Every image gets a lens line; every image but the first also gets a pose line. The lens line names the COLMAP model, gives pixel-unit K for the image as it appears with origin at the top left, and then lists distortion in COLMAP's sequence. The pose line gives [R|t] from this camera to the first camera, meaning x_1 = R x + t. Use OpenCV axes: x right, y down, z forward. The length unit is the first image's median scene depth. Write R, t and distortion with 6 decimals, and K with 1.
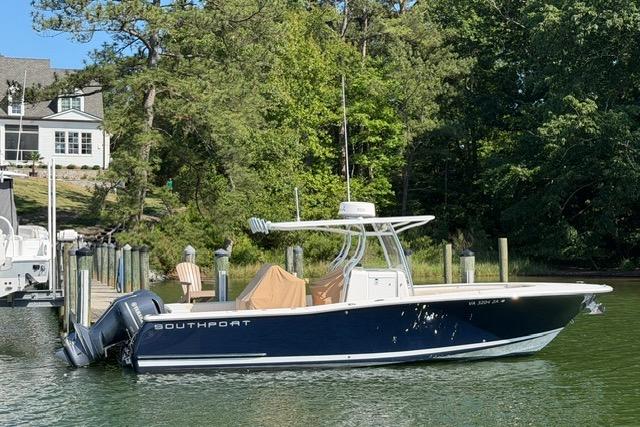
lens RADIAL K [[1153.3, 0, 320.0], [0, 1153.3, 213.5], [0, 0, 1]] dist [0.154657, -0.106009]
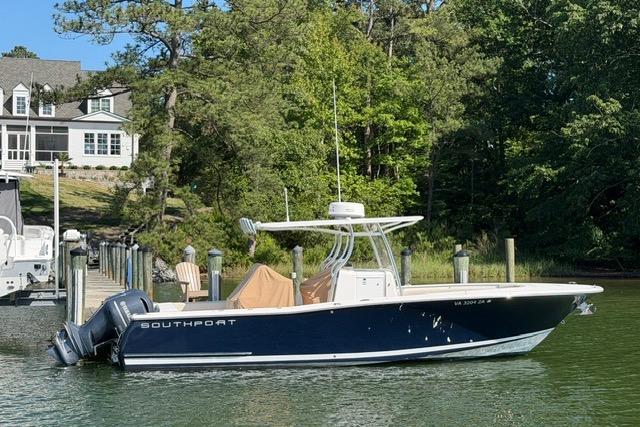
lens RADIAL K [[1153.3, 0, 320.0], [0, 1153.3, 213.5], [0, 0, 1]] dist [0.154657, -0.106009]
pose [[0.999488, 0.000524, -0.031991, 0.014169], [-0.000534, 1.000000, -0.000283, -0.000008], [0.031991, 0.000300, 0.999488, -0.002428]]
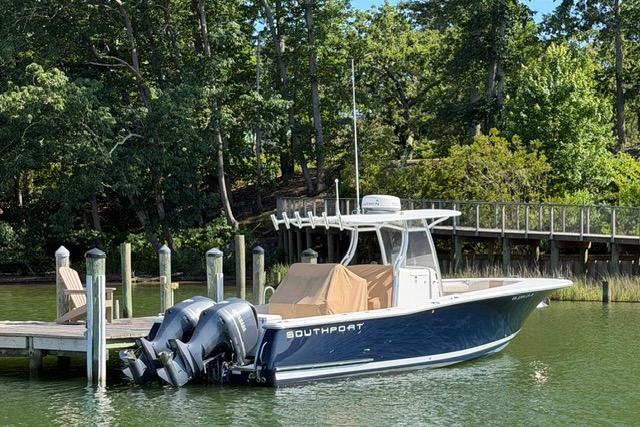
lens RADIAL K [[1484.9, 0, 320.0], [0, 1484.9, 213.5], [0, 0, 1]] dist [0.141656, -0.053614]
pose [[0.823480, -0.000073, 0.567345, -0.237564], [-0.002820, 0.999987, 0.004221, -0.000102], [-0.567338, -0.005075, 0.823469, 0.013186]]
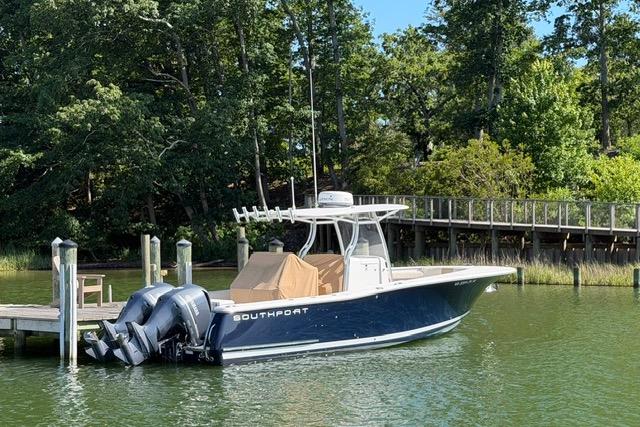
lens RADIAL K [[1258.9, 0, 328.2], [0, 1258.9, 213.4], [0, 0, 1]] dist [0.115402, 0.202717]
pose [[0.842091, -0.003558, 0.539324, -0.200265], [-0.000902, 0.999968, 0.008005, 0.000231], [-0.539335, -0.007227, 0.842060, 0.018325]]
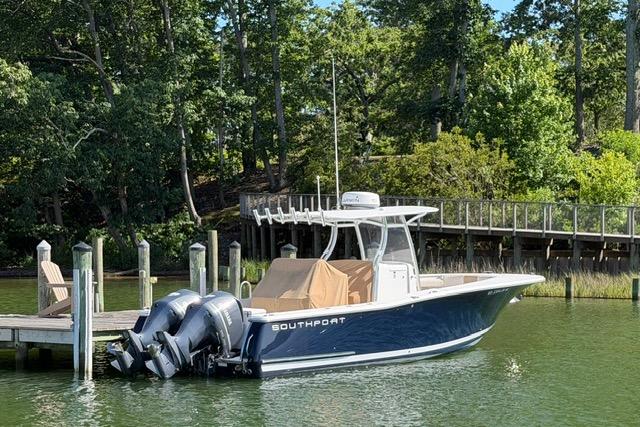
lens RADIAL K [[1484.9, 0, 320.0], [0, 1484.9, 213.5], [0, 0, 1]] dist [0.141656, -0.053614]
pose [[0.805411, 0.002495, 0.592712, -0.248341], [-0.008193, 0.999942, 0.006925, -0.000155], [-0.592660, -0.010433, 0.805385, 0.011091]]
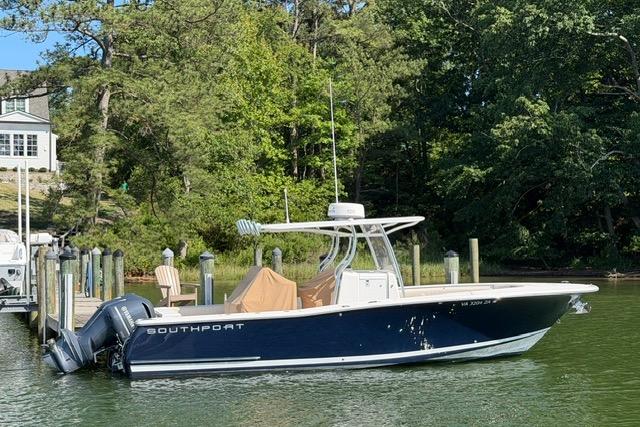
lens RADIAL K [[1153.3, 0, 320.0], [0, 1153.3, 213.5], [0, 0, 1]] dist [0.154657, -0.106009]
pose [[0.998652, -0.005578, 0.051606, -0.014335], [0.005650, 0.999983, -0.001249, -0.000007], [-0.051598, 0.001539, 0.998667, 0.003243]]
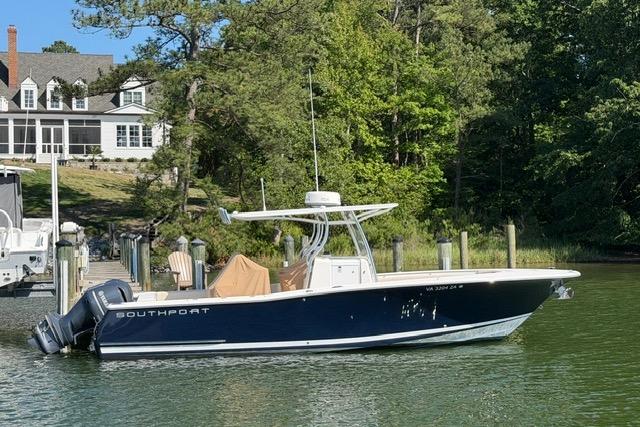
lens RADIAL K [[1153.3, 0, 320.0], [0, 1153.3, 213.5], [0, 0, 1]] dist [0.154657, -0.106009]
pose [[0.997376, -0.013216, -0.071181, 0.035143], [0.013906, 0.999861, 0.009204, 0.000007], [0.071050, -0.010170, 0.997421, -0.006687]]
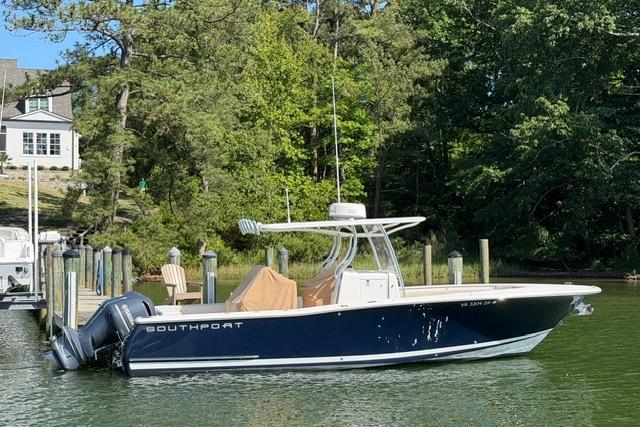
lens RADIAL K [[1153.3, 0, 320.0], [0, 1153.3, 213.5], [0, 0, 1]] dist [0.154657, -0.106009]
pose [[0.999564, -0.000428, 0.029509, -0.007258], [0.000461, 0.999999, -0.001121, 0.000024], [-0.029509, 0.001134, 0.999564, 0.001894]]
